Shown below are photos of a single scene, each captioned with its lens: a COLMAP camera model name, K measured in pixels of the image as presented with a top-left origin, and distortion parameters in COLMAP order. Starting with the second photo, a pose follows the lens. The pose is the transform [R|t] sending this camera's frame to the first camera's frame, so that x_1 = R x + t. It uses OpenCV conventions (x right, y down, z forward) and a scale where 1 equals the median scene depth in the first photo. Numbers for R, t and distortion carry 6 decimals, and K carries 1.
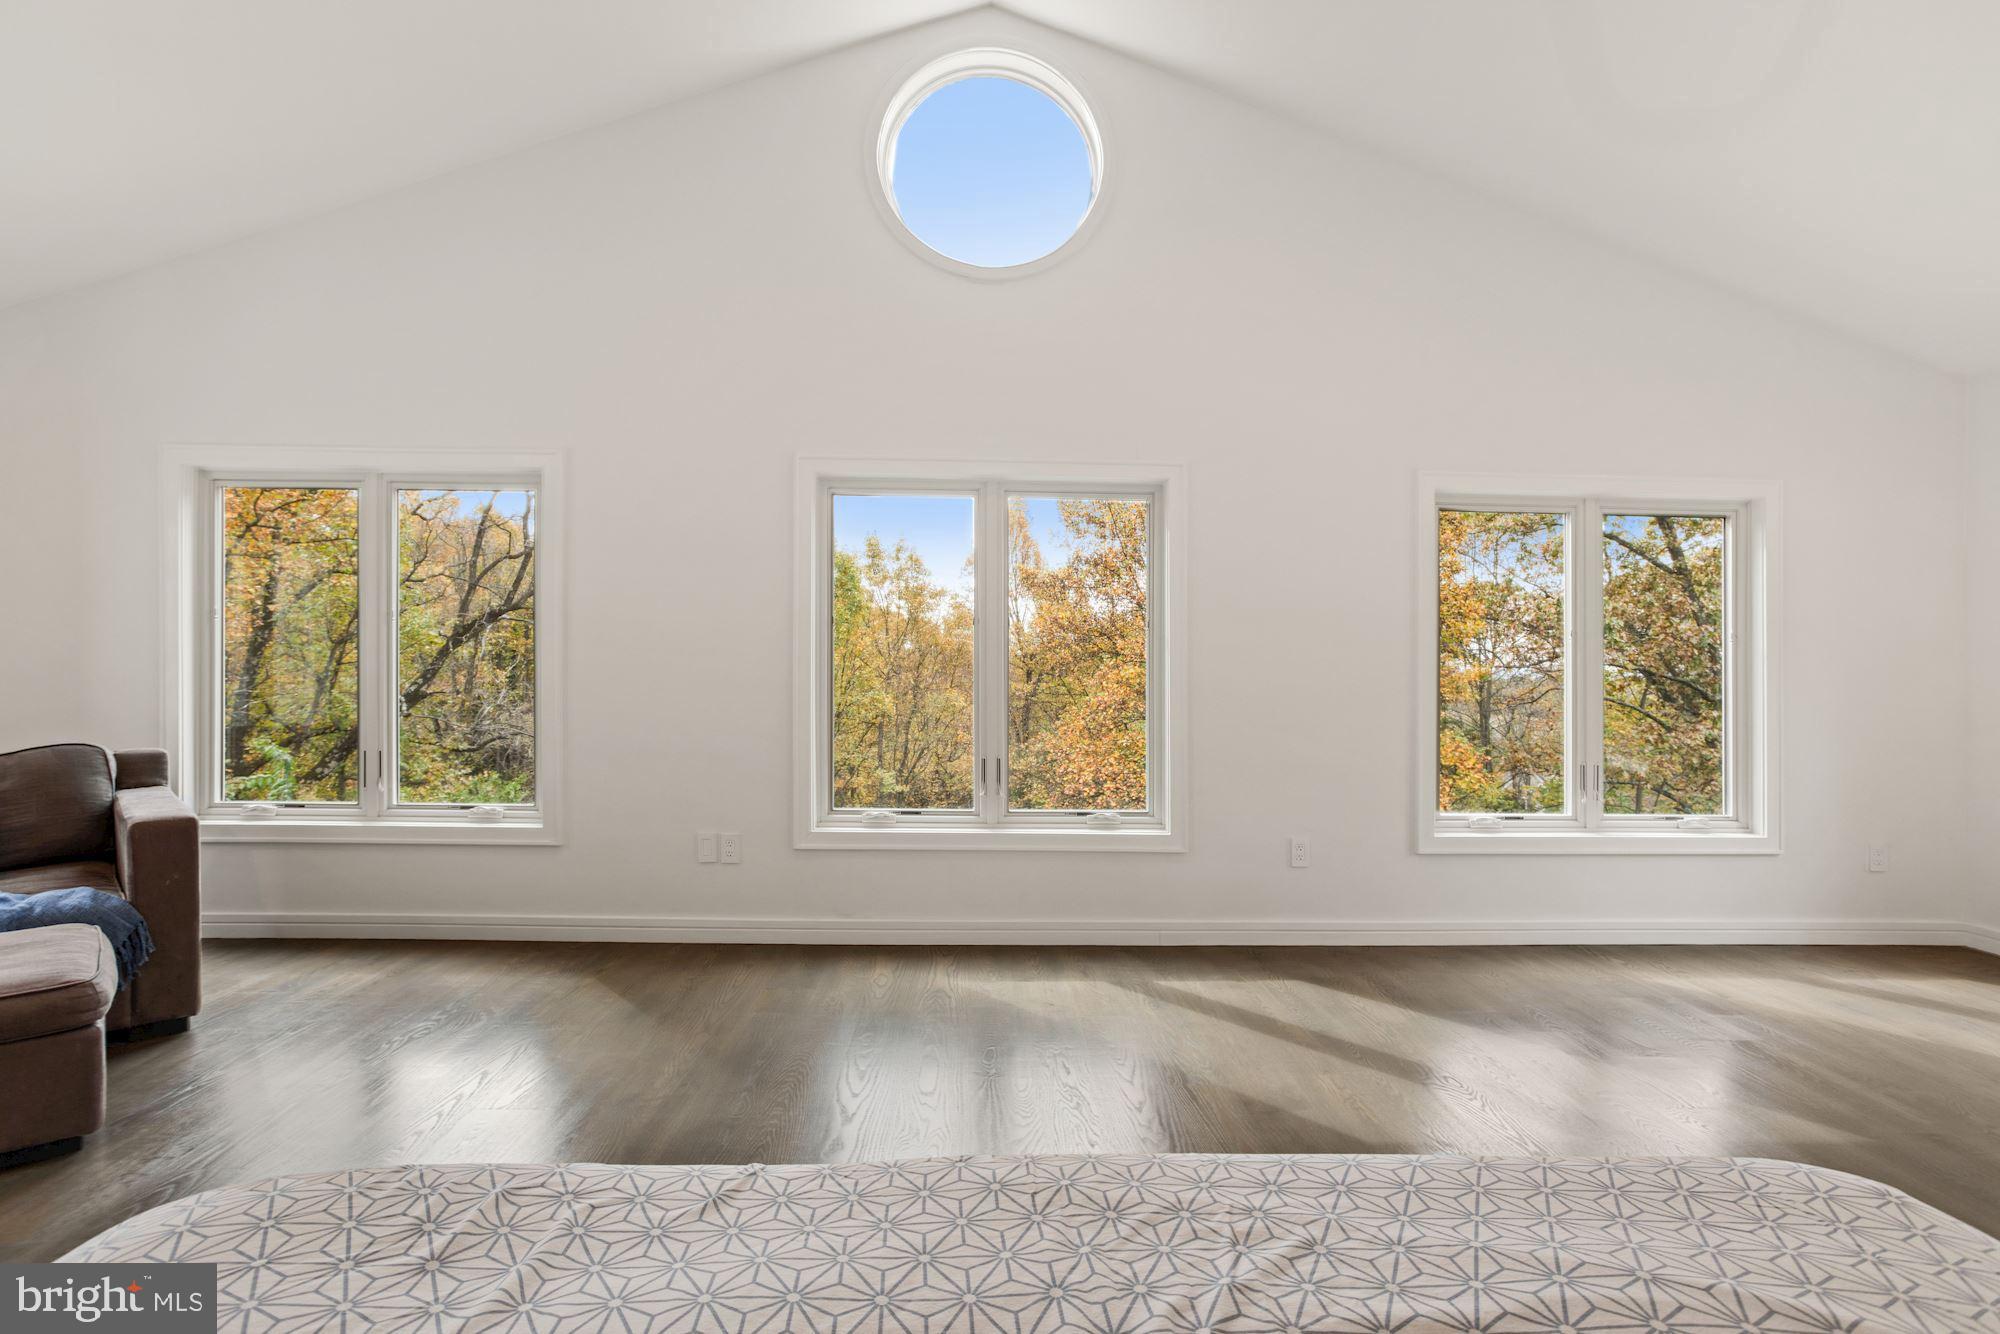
lens RADIAL K [[989.3, 0, 1000.0], [0, 989.3, 667.0], [0, 0, 1]] dist [0.000715, 0.000098]
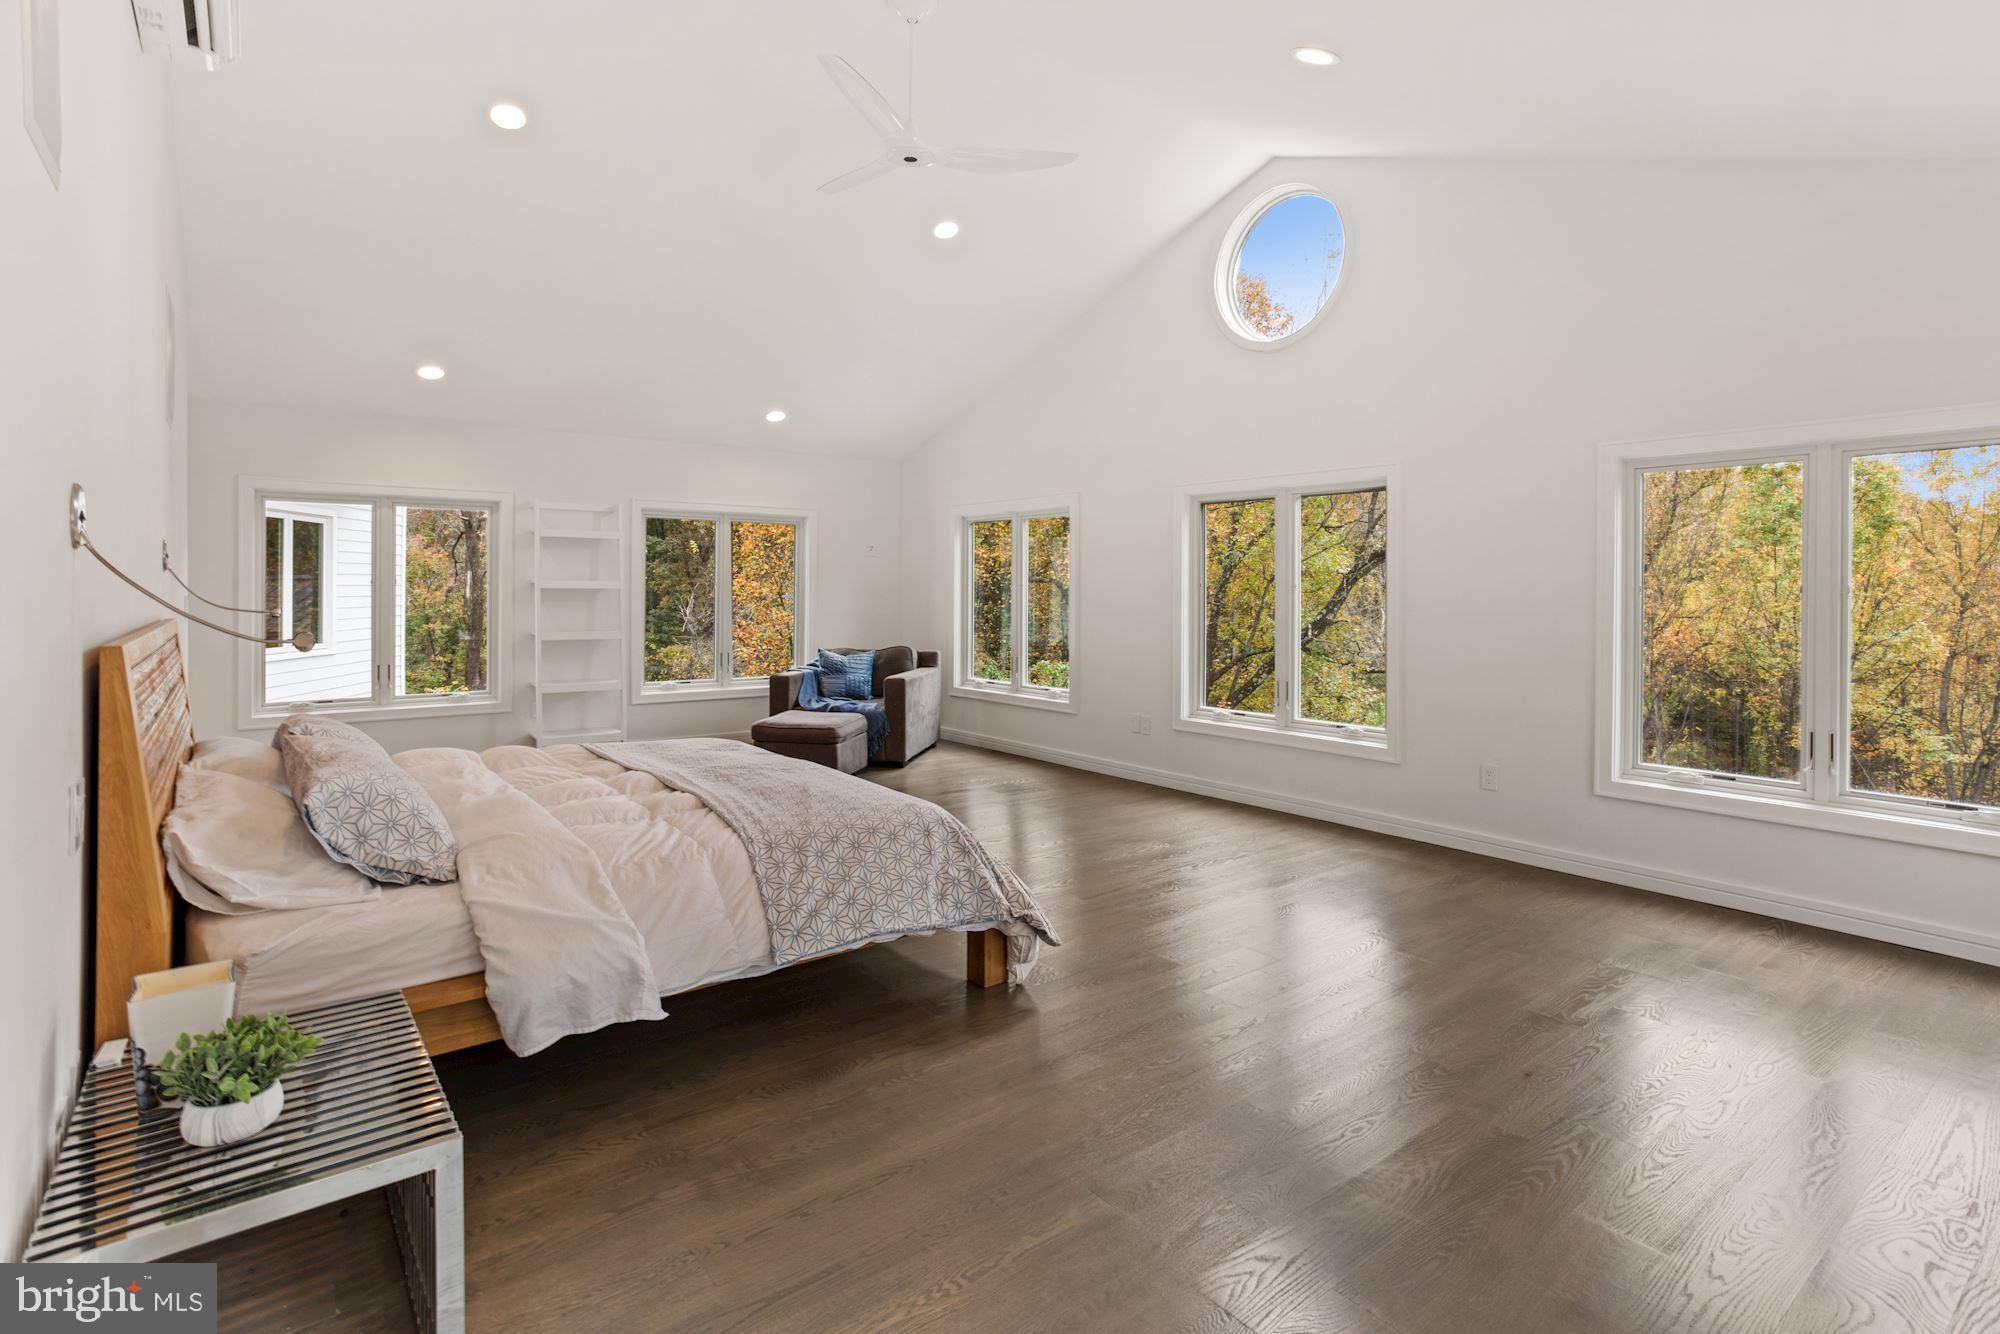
lens RADIAL K [[1009.5, 0, 993.7], [0, 1009.5, 584.9], [0, 0, 1]] dist [0.002632, 0.000598]
pose [[0.588437, -0.009905, -0.808482, 0.856350], [0.002539, 0.999943, -0.010403, -0.030337], [0.808539, 0.004069, 0.588429, -0.181804]]
